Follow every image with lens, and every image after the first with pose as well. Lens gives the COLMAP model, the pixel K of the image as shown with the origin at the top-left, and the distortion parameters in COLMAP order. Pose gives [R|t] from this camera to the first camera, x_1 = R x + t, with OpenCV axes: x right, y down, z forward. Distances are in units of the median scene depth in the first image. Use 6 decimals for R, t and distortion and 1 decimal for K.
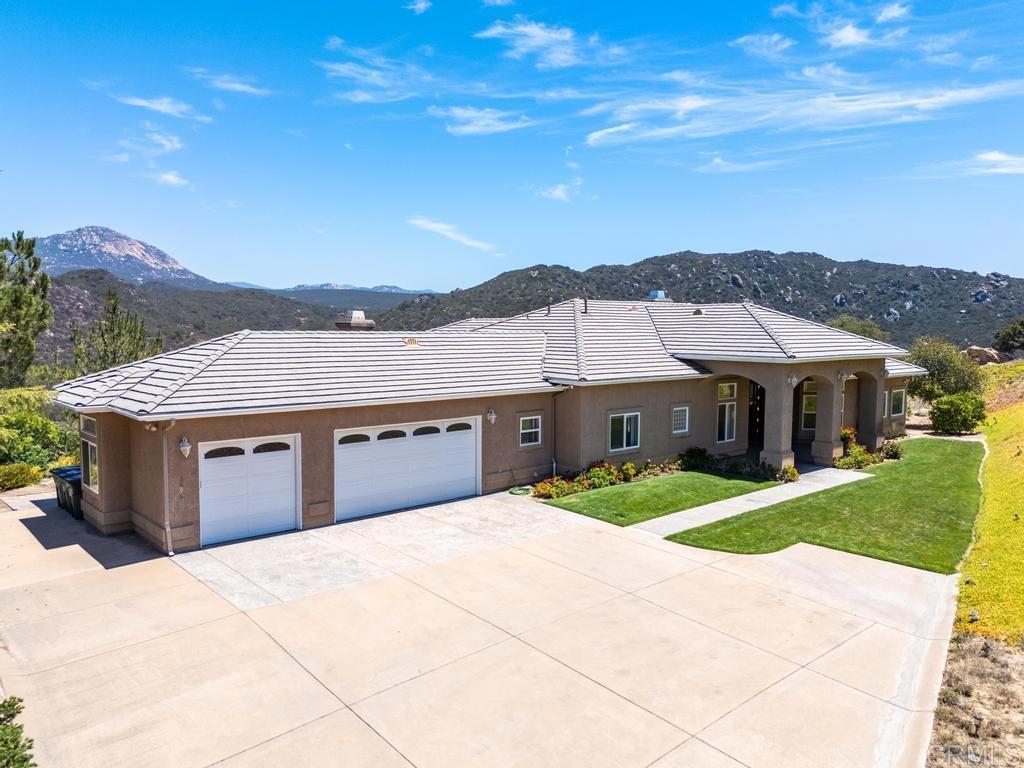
lens RADIAL K [[759.7, 0, 513.9], [0, 759.7, 381.9], [0, 0, 1]] dist [0.068827, -0.065494]
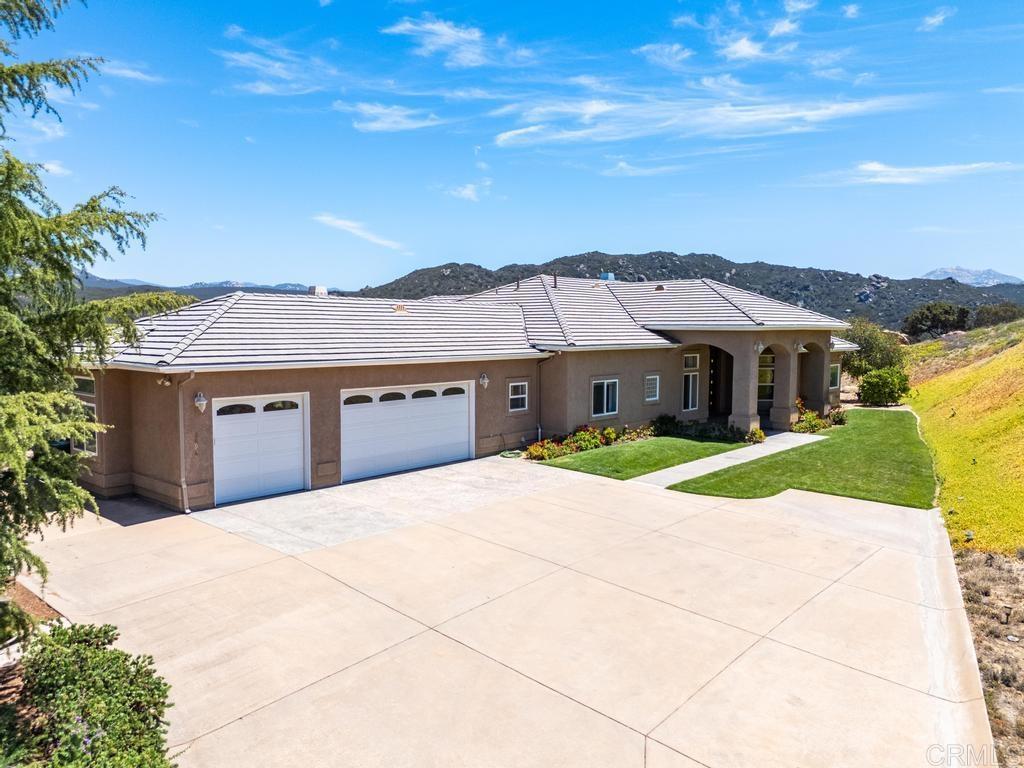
lens RADIAL K [[759.7, 0, 511.9], [0, 759.7, 380.2], [0, 0, 1]] dist [0.068827, -0.065494]
pose [[0.992783, -0.008651, 0.119615, -0.100428], [0.009082, 0.999954, -0.003059, 0.042214], [-0.119583, 0.004123, 0.992816, -0.010593]]
